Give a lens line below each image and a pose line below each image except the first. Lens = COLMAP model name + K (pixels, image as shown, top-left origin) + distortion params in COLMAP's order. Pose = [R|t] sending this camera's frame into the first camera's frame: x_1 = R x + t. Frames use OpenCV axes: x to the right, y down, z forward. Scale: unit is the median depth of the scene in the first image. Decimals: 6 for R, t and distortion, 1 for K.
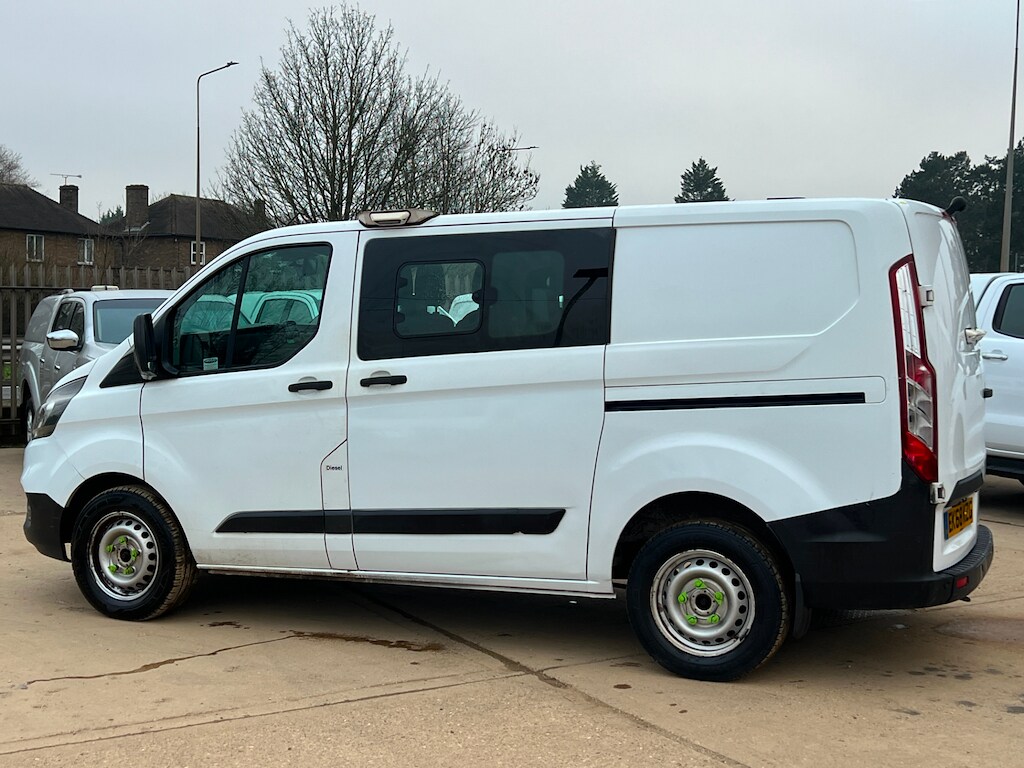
lens RADIAL K [[1400.2, 0, 513.8], [0, 1400.2, 385.6], [0, 0, 1]] dist [0.217267, -0.695780]
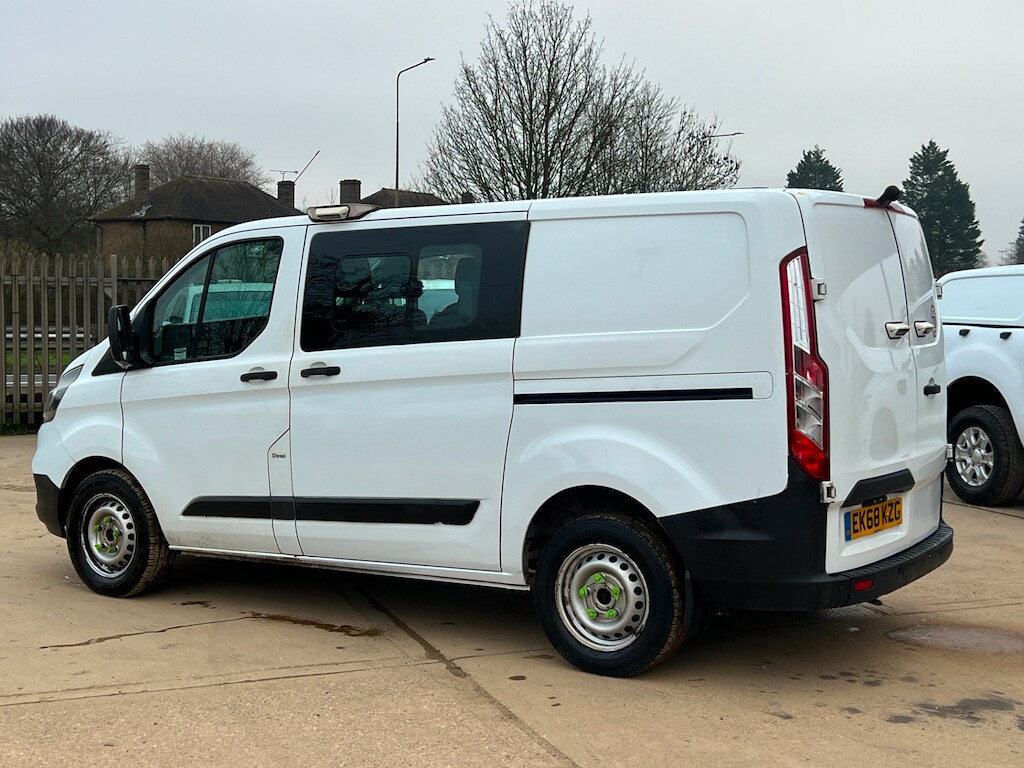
lens RADIAL K [[1400.2, 0, 513.8], [0, 1400.2, 385.6], [0, 0, 1]] dist [0.217267, -0.695780]
pose [[0.986462, 0.009793, -0.163699, 0.210450], [-0.008552, 0.999929, 0.008289, -0.002934], [0.163769, -0.006777, 0.986476, 0.009539]]
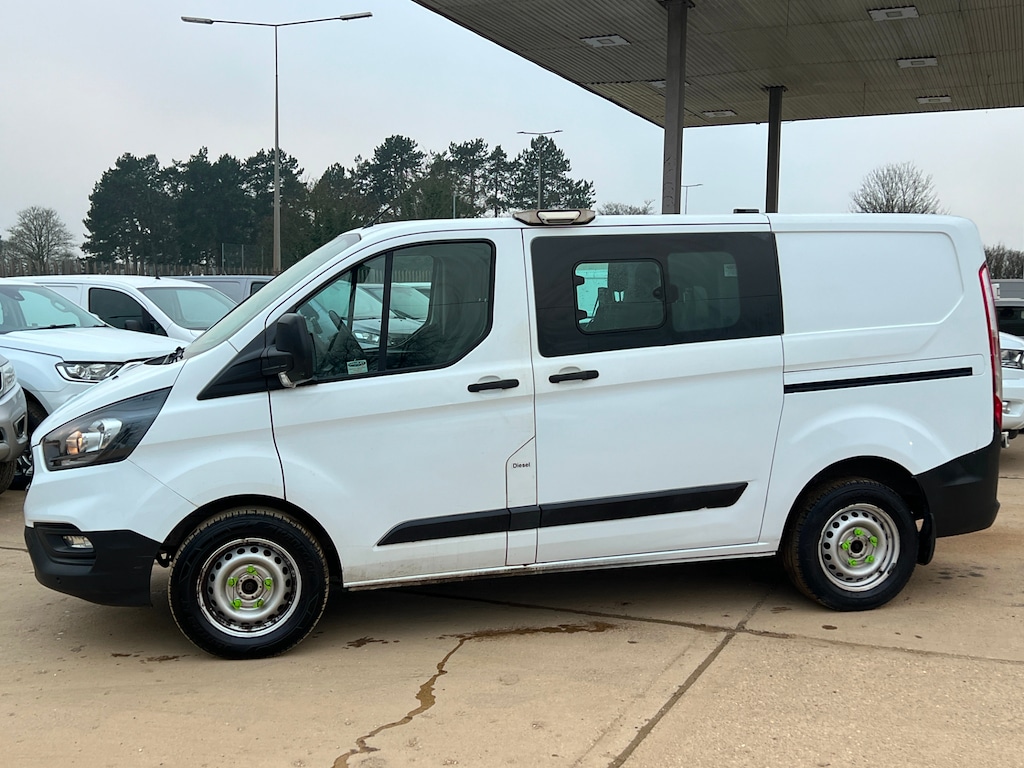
lens RADIAL K [[1175.9, 0, 537.4], [0, 1175.9, 386.0], [0, 0, 1]] dist [0.188346, -0.539616]
pose [[0.792327, -0.054395, 0.607667, -0.625682], [0.037111, 0.998470, 0.040990, -0.031994], [-0.608967, -0.009926, 0.793133, 0.326434]]
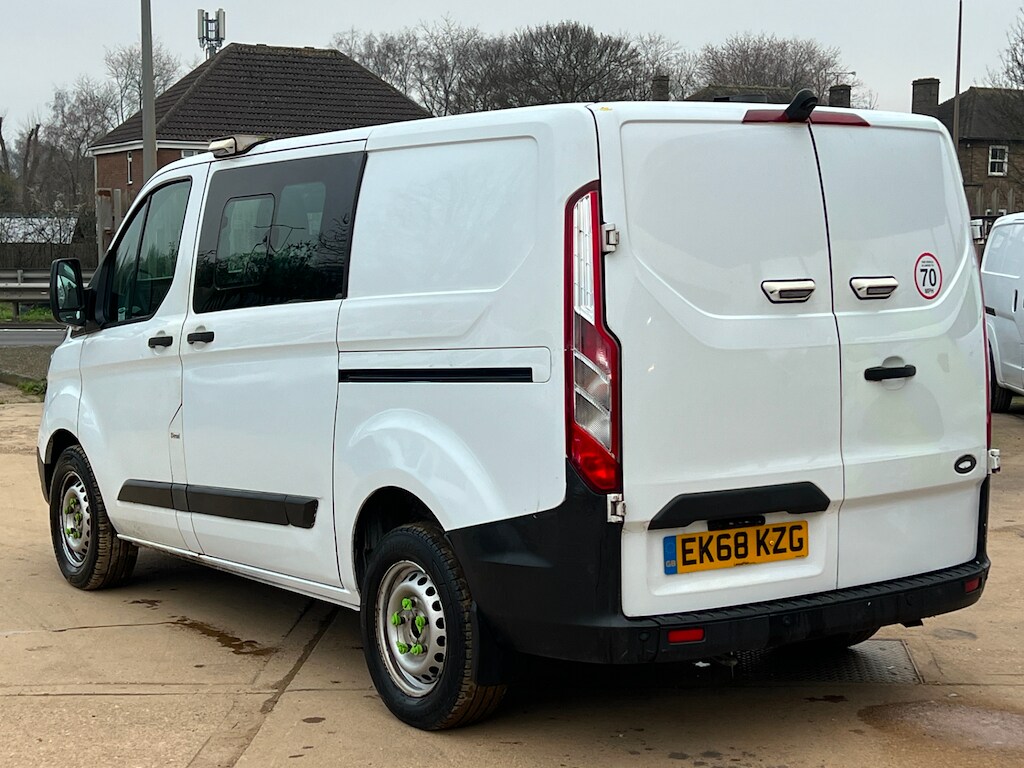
lens RADIAL K [[1747.0, 0, 510.5], [0, 1747.0, 388.0], [0, 0, 1]] dist [0.256323, -0.995213]
pose [[0.850019, 0.035023, -0.525586, 0.623706], [-0.016798, 0.999082, 0.039407, -0.017823], [0.526484, -0.024668, 0.849827, 0.178860]]
